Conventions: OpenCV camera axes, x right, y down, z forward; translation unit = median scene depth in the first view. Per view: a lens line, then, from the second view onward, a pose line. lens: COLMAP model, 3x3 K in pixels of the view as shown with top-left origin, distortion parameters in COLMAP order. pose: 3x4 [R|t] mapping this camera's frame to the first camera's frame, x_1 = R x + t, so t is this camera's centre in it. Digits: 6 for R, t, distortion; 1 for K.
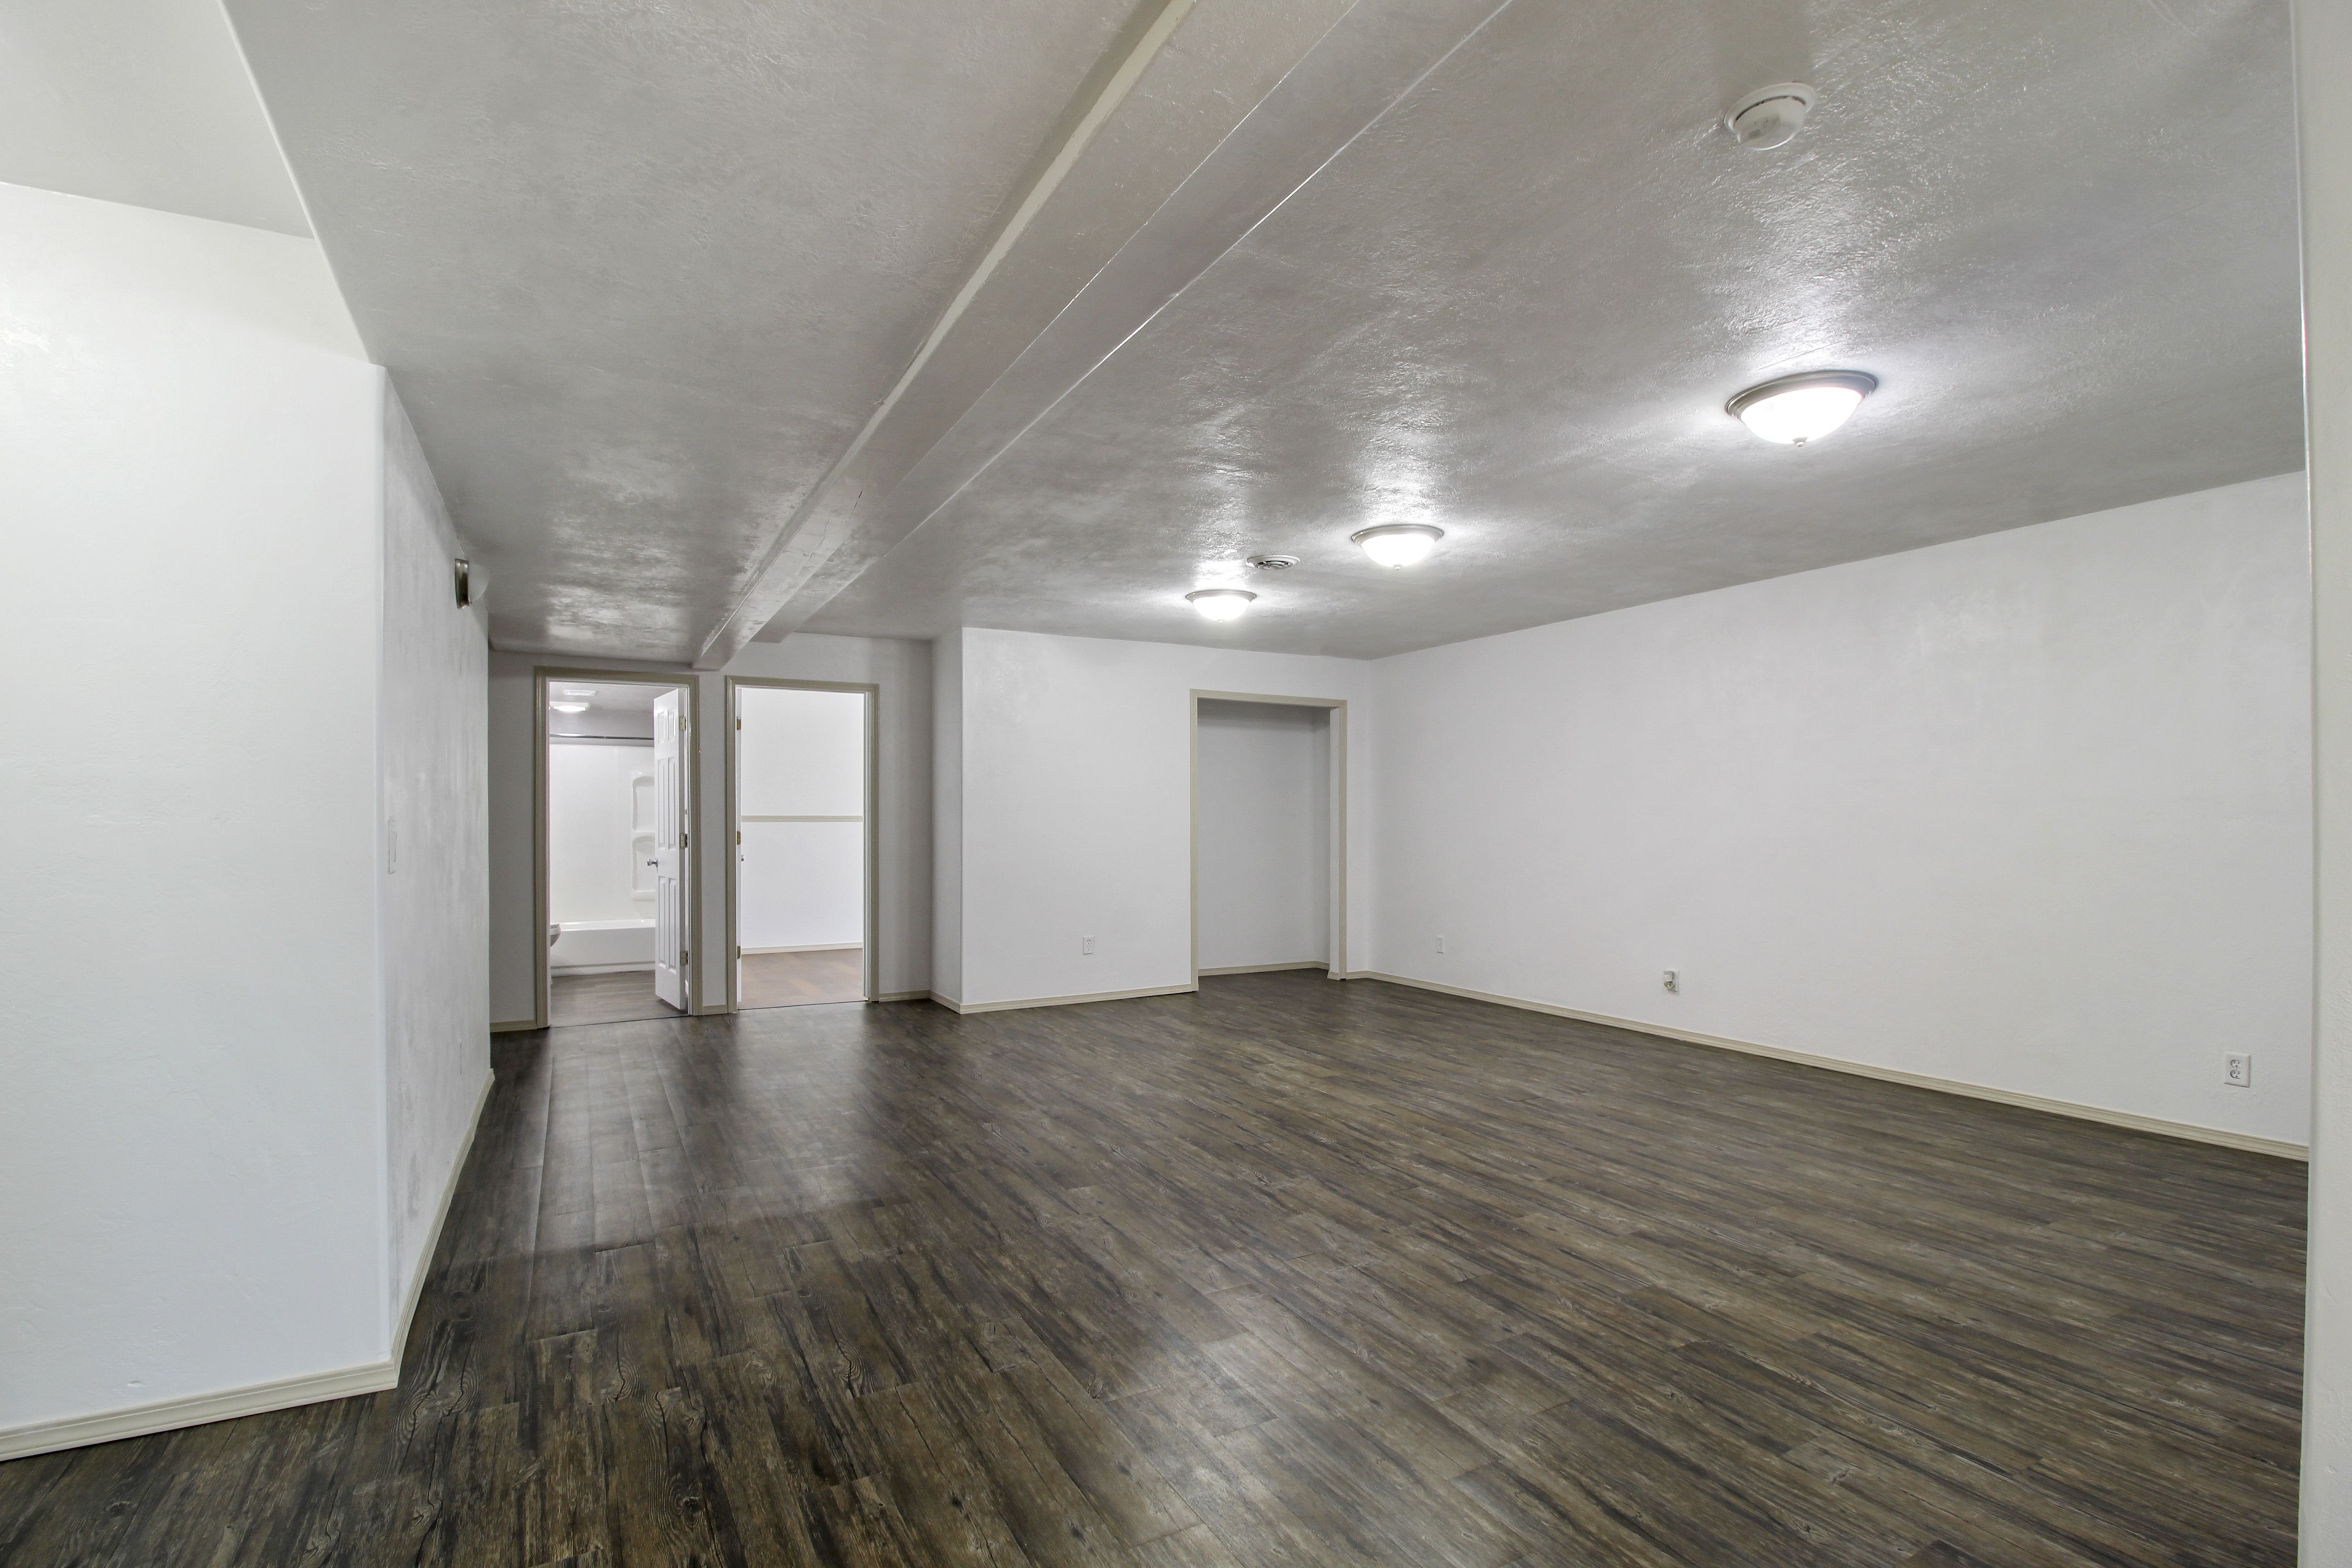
lens RADIAL K [[1098.3, 0, 1192.2], [0, 1098.3, 809.2], [0, 0, 1]] dist [-0.004016, -0.007426]
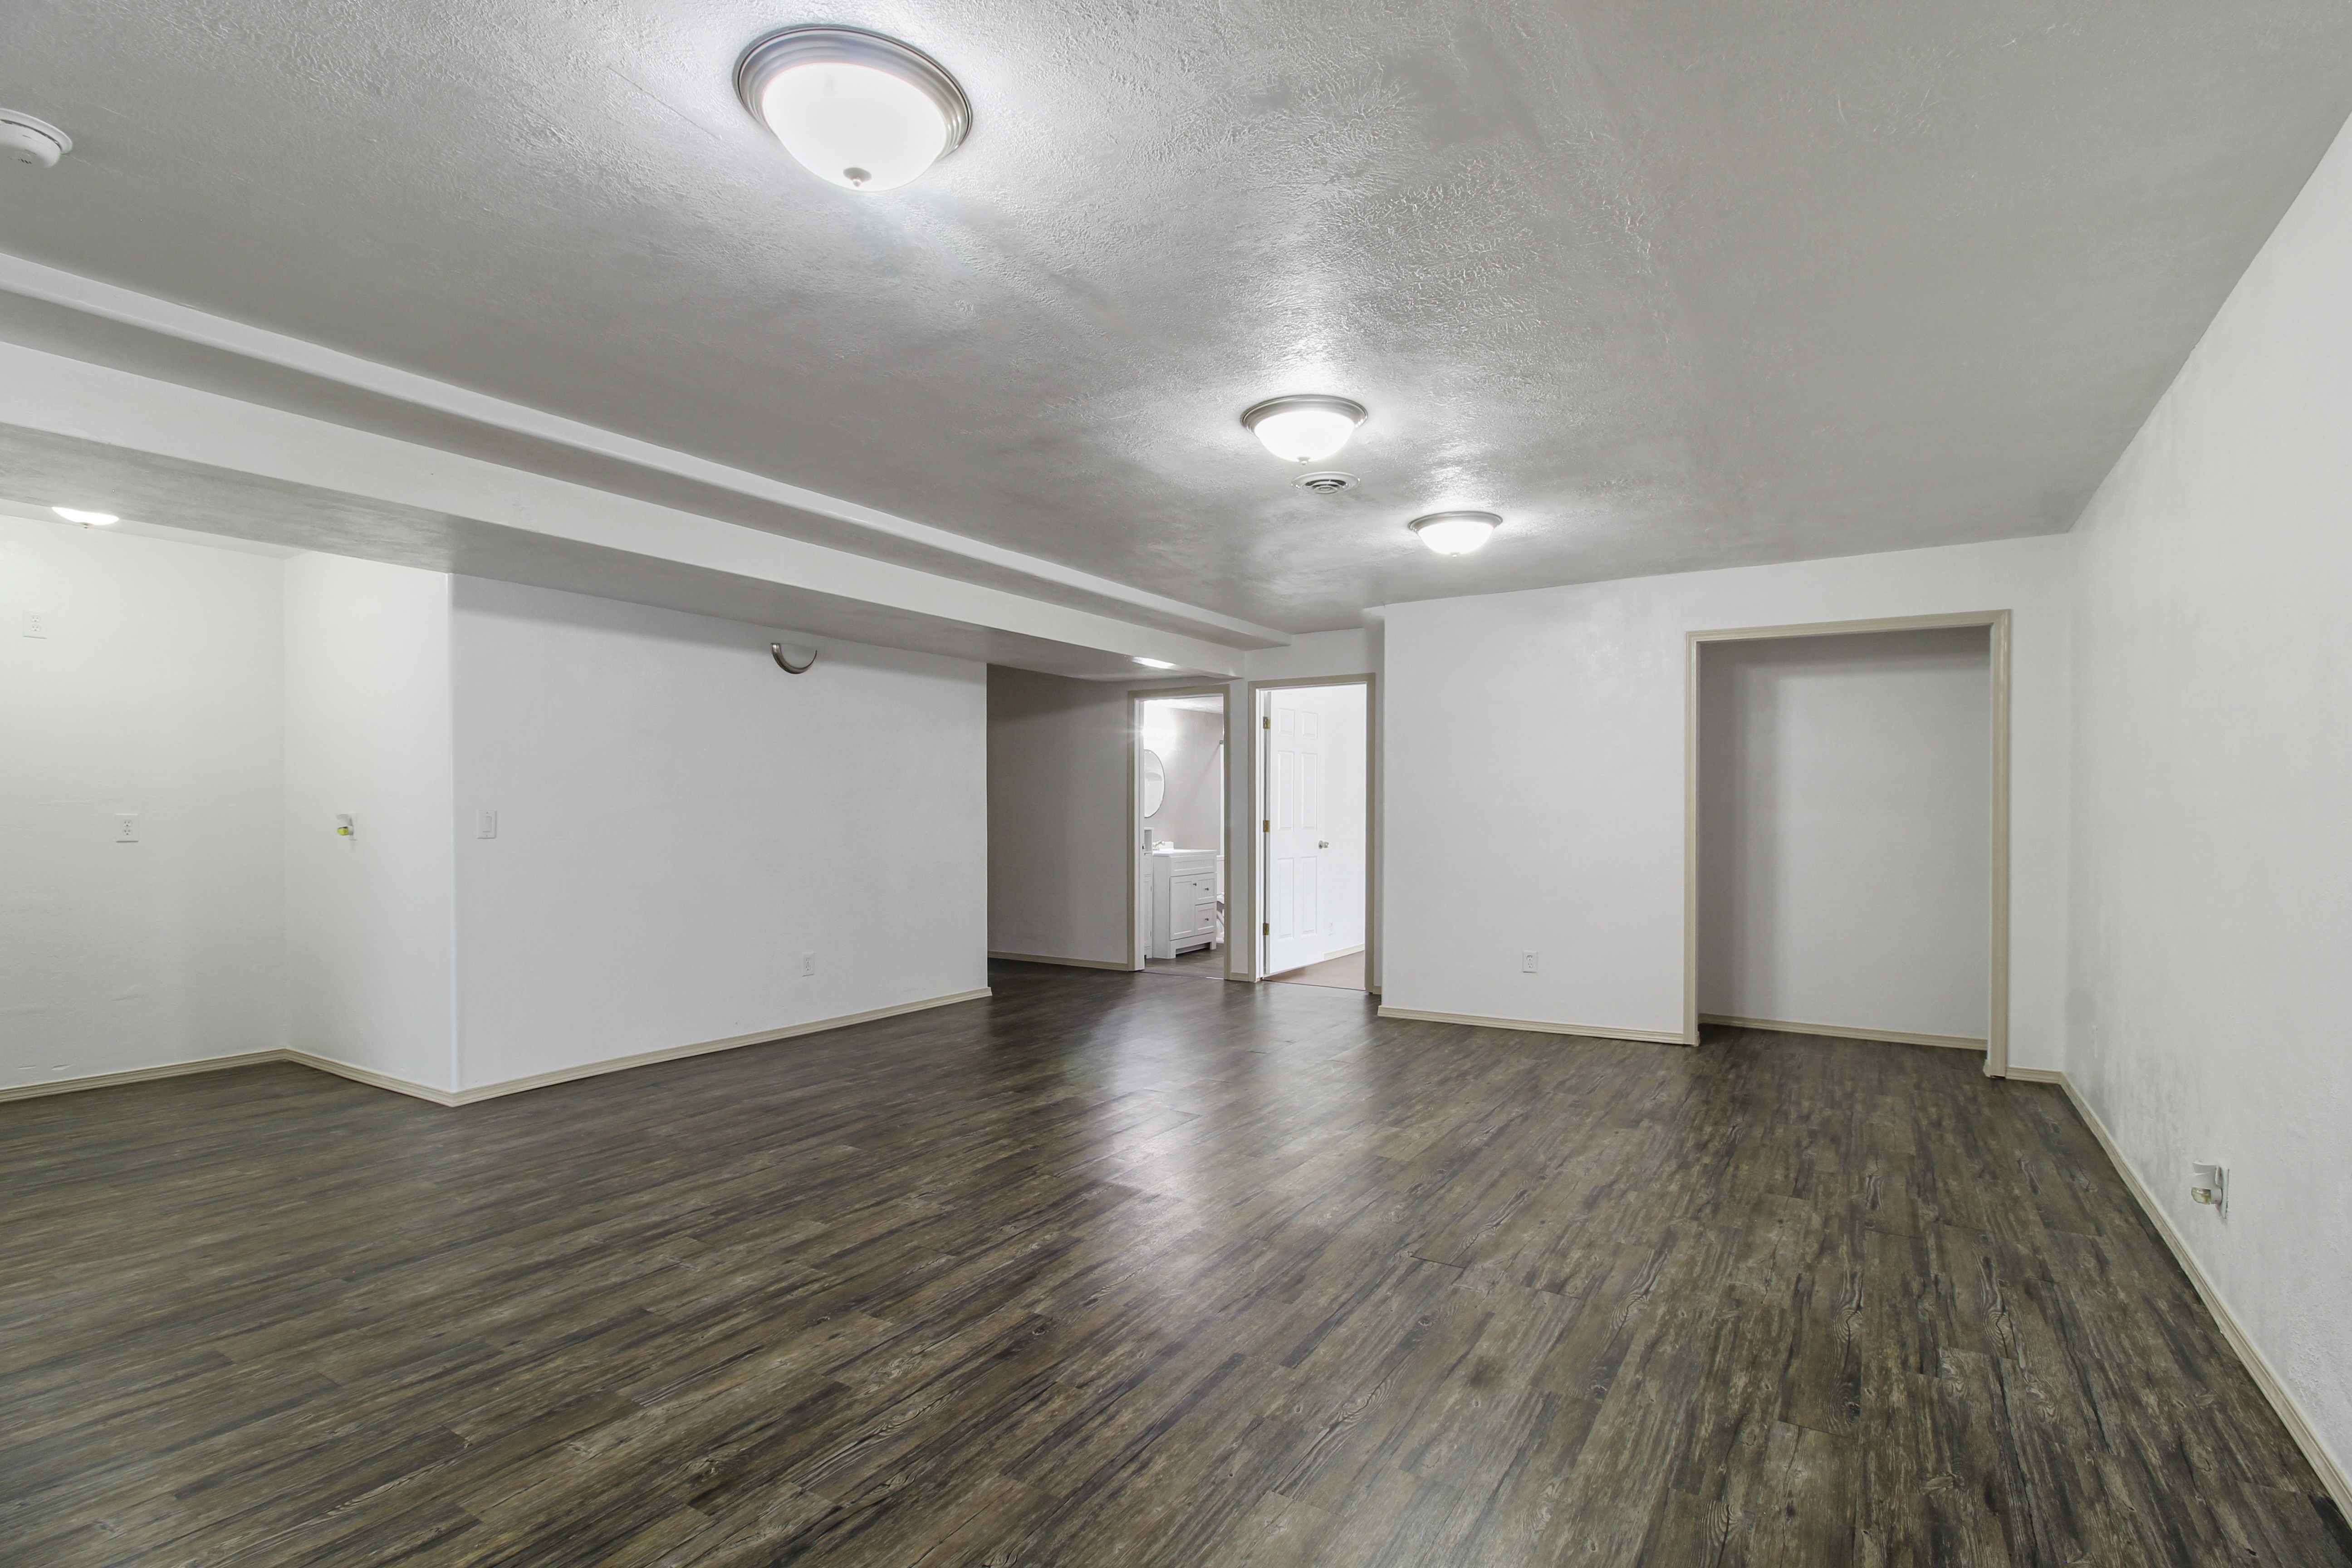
lens RADIAL K [[1098.3, 0, 1193.8], [0, 1098.3, 787.0], [0, 0, 1]] dist [-0.004016, -0.007426]
pose [[0.493636, -0.016771, -0.869507, 1.123953], [0.012905, 0.999845, -0.011959, -0.000657], [0.869573, -0.005317, 0.493776, 0.817985]]
